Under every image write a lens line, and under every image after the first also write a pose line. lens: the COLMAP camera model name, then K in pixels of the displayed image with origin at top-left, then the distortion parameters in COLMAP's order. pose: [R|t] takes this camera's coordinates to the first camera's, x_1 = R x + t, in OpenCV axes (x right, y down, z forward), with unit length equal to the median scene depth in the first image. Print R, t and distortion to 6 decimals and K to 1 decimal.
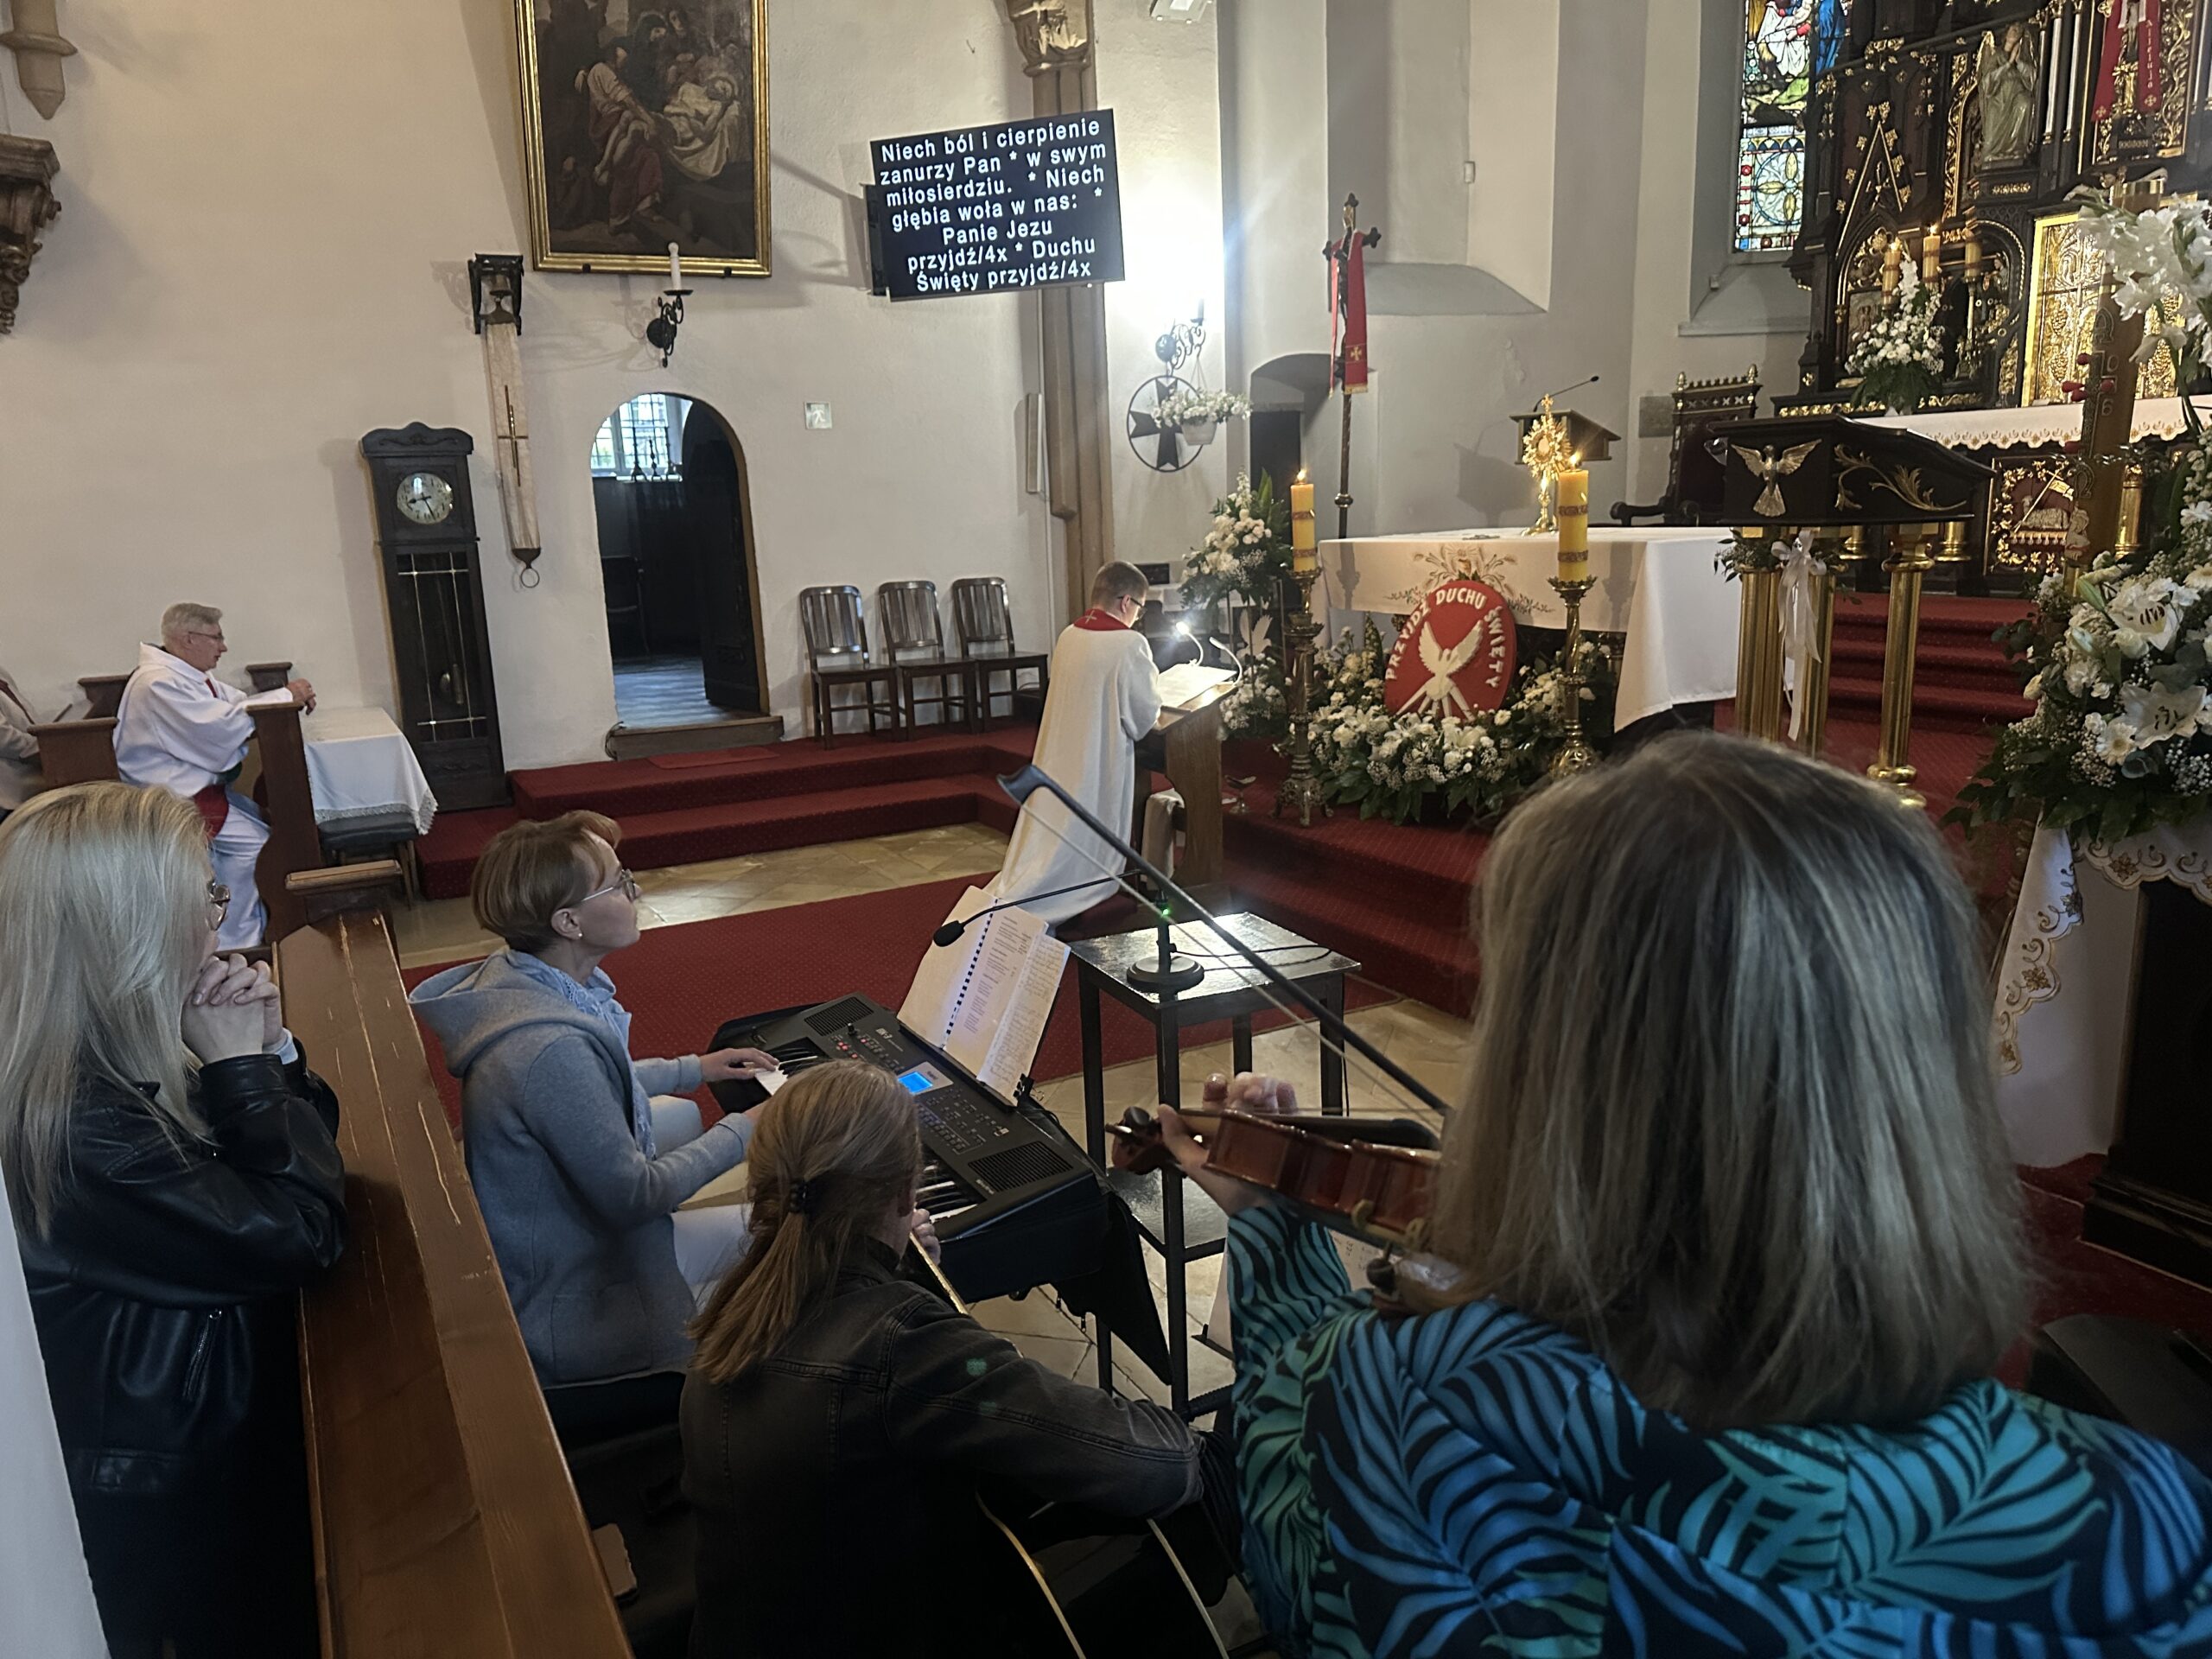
lens RADIAL K [[1534.3, 0, 1089.2], [0, 1534.3, 846.9], [0, 0, 1]] dist [0.079202, -0.098421]
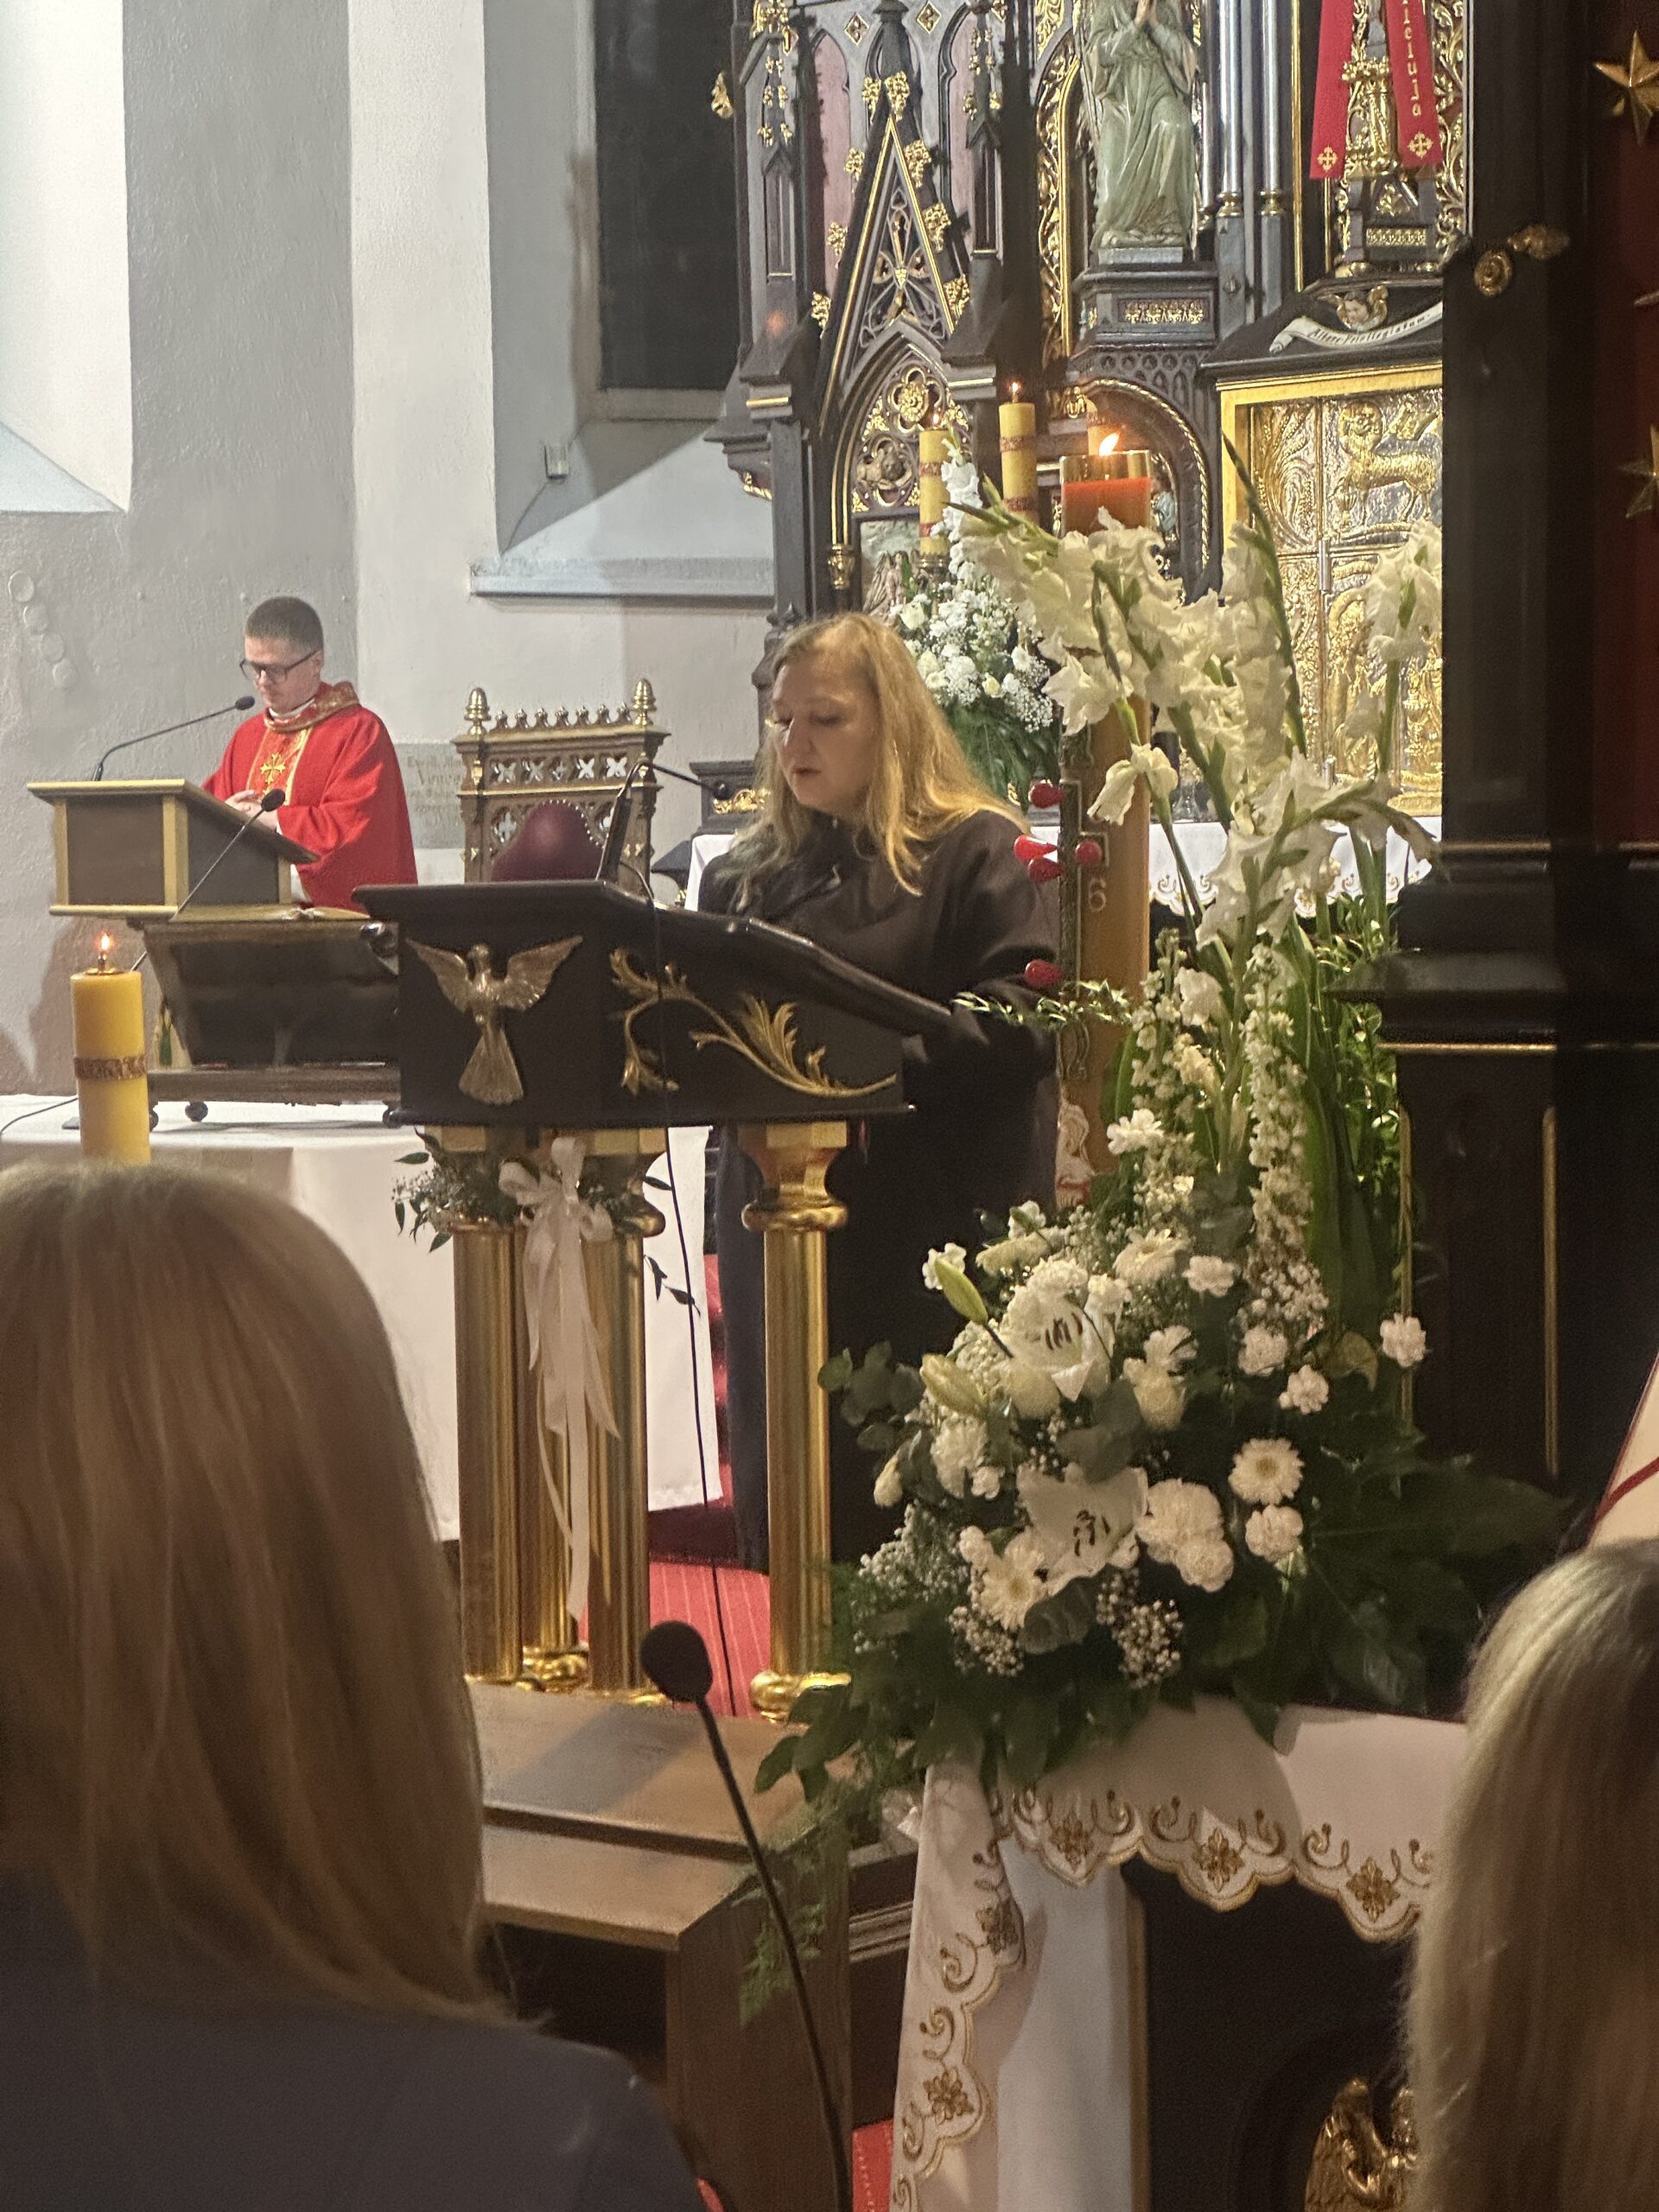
lens RADIAL K [[4930.2, 0, 903.7], [0, 4930.2, 1164.1], [0, 0, 1]] dist [0.089893, 0.000000]
pose [[0.918437, 0.002653, 0.395559, 0.000370], [0.067797, 0.984125, -0.164015, 0.019768], [-0.389715, 0.177455, 0.903677, -0.151672]]
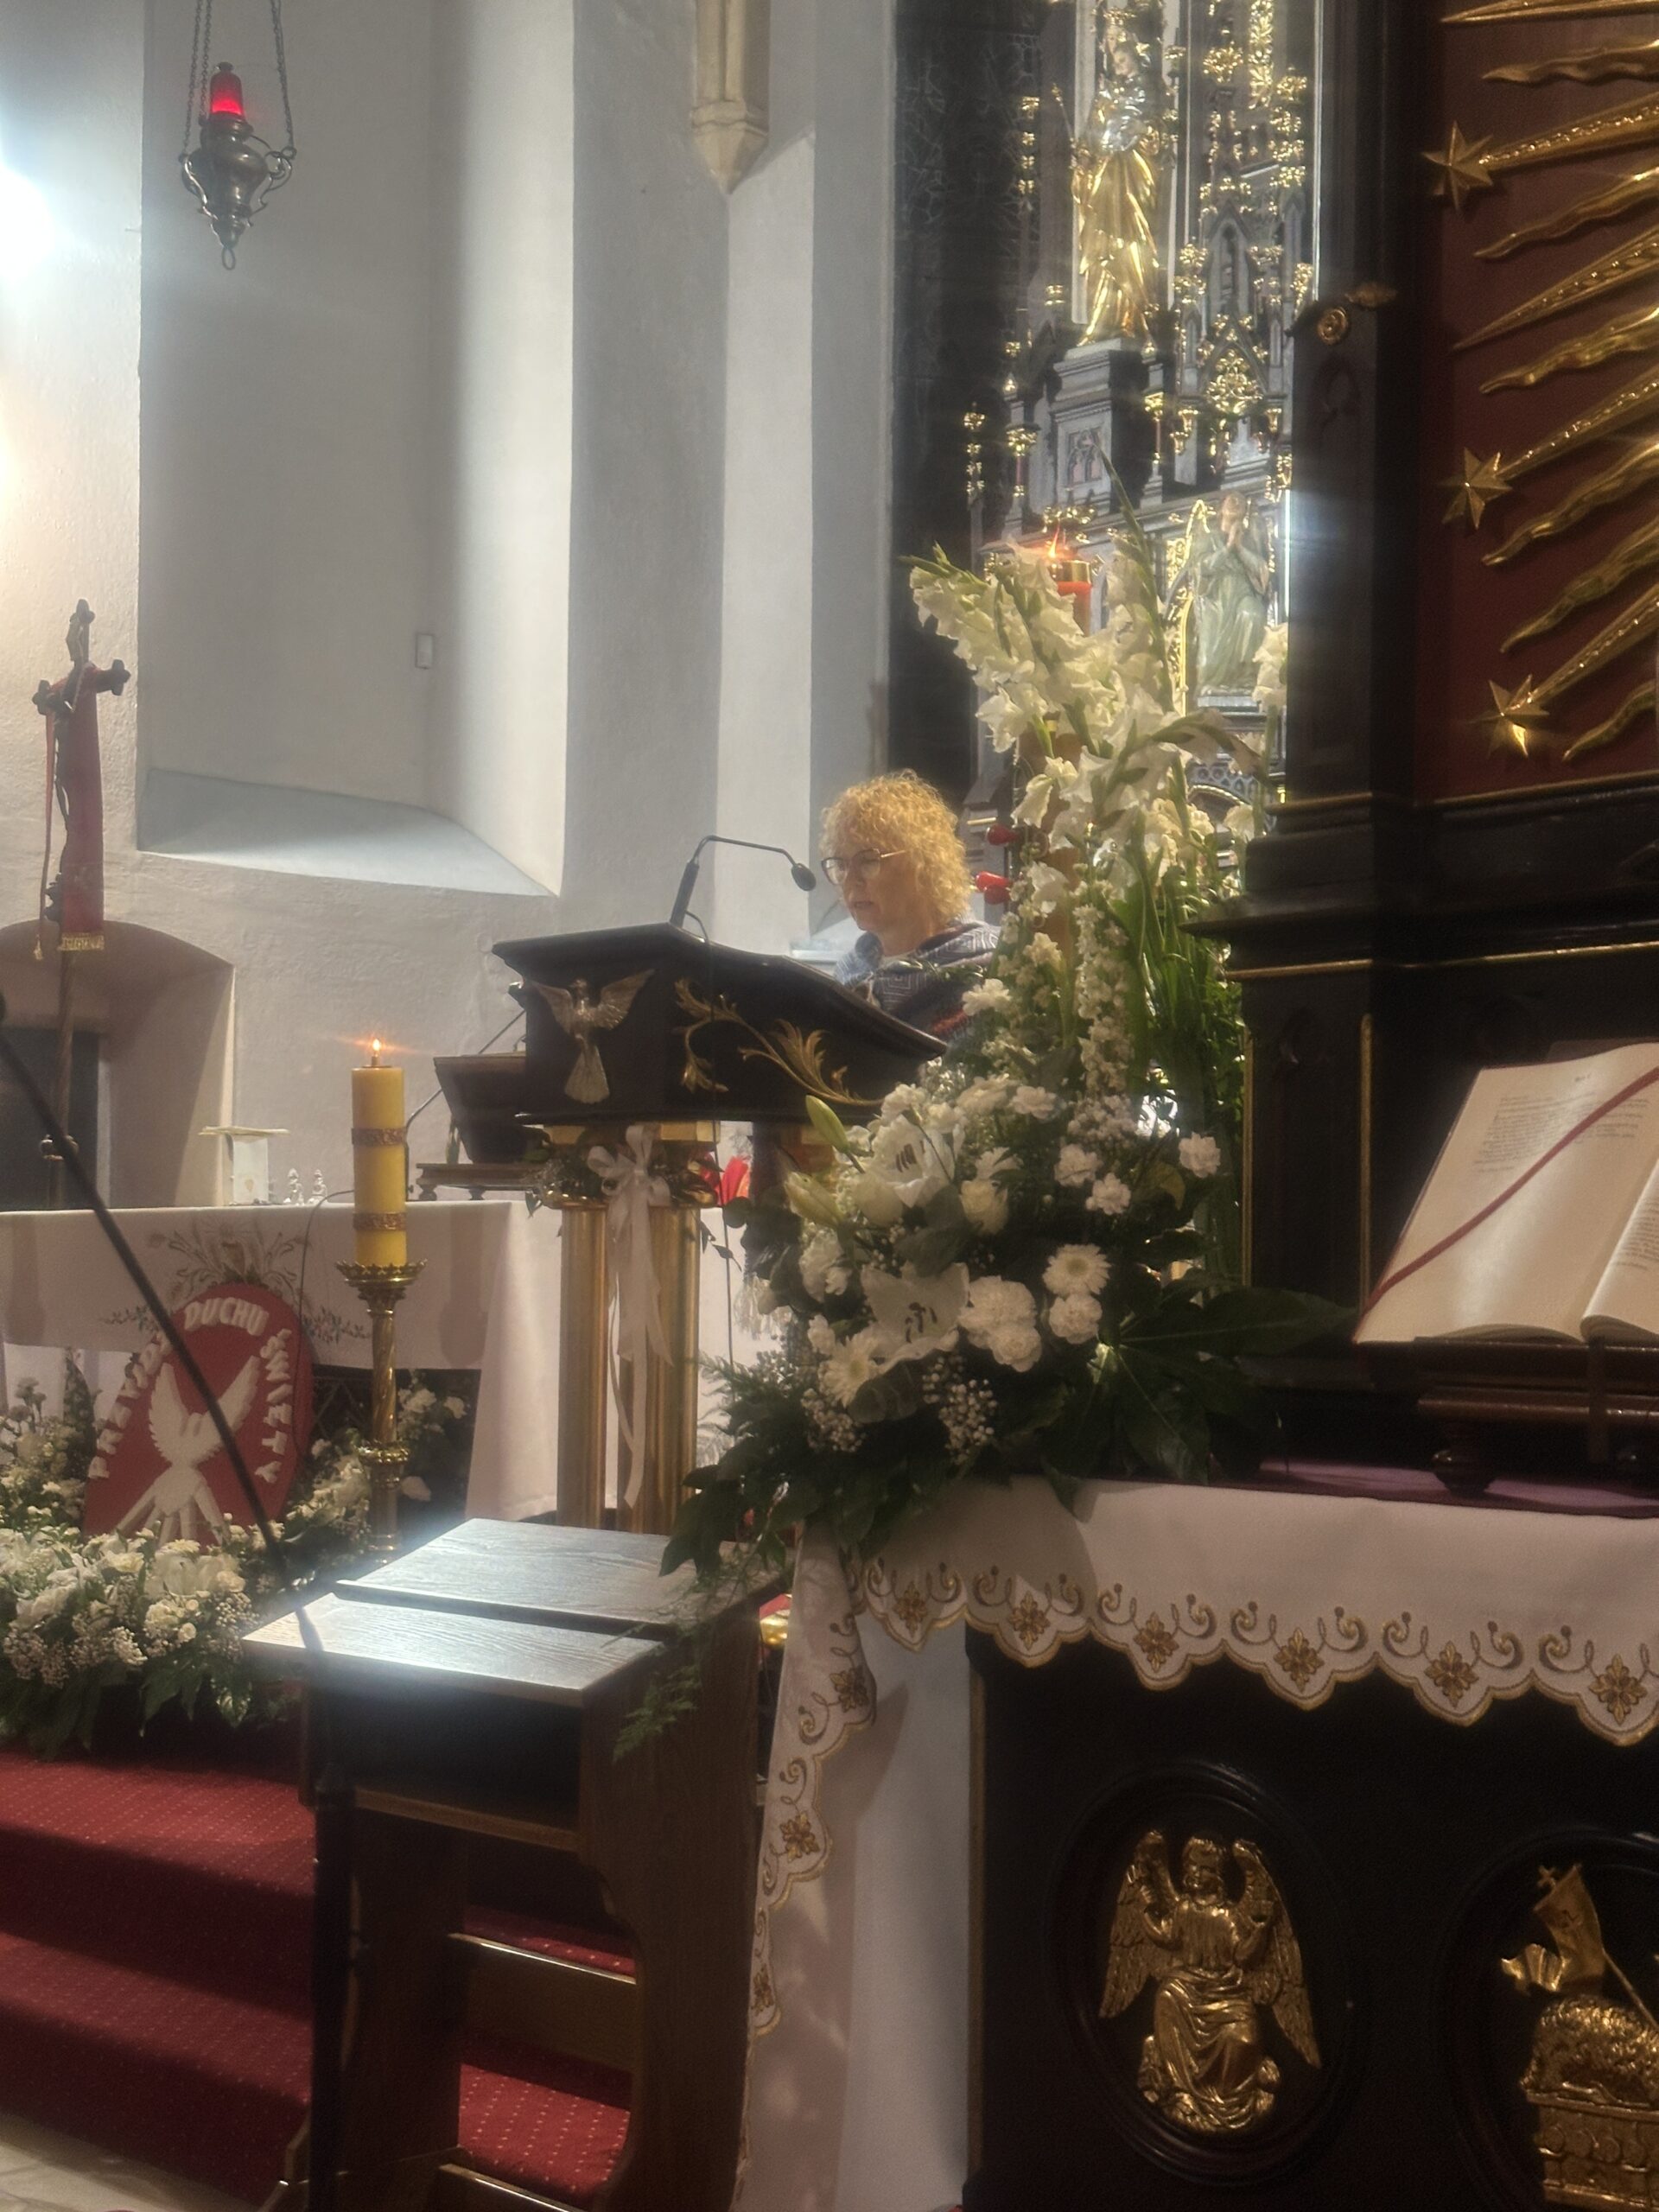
lens RADIAL K [[3063.0, 0, 856.7], [0, 3063.0, 1132.0], [0, 0, 1]] dist [0.095086, 0.000000]
pose [[0.953096, 0.064966, 0.295613, 0.112729], [0.019305, 0.961655, -0.273582, 0.053603], [-0.302051, 0.266457, 0.915295, -0.014279]]
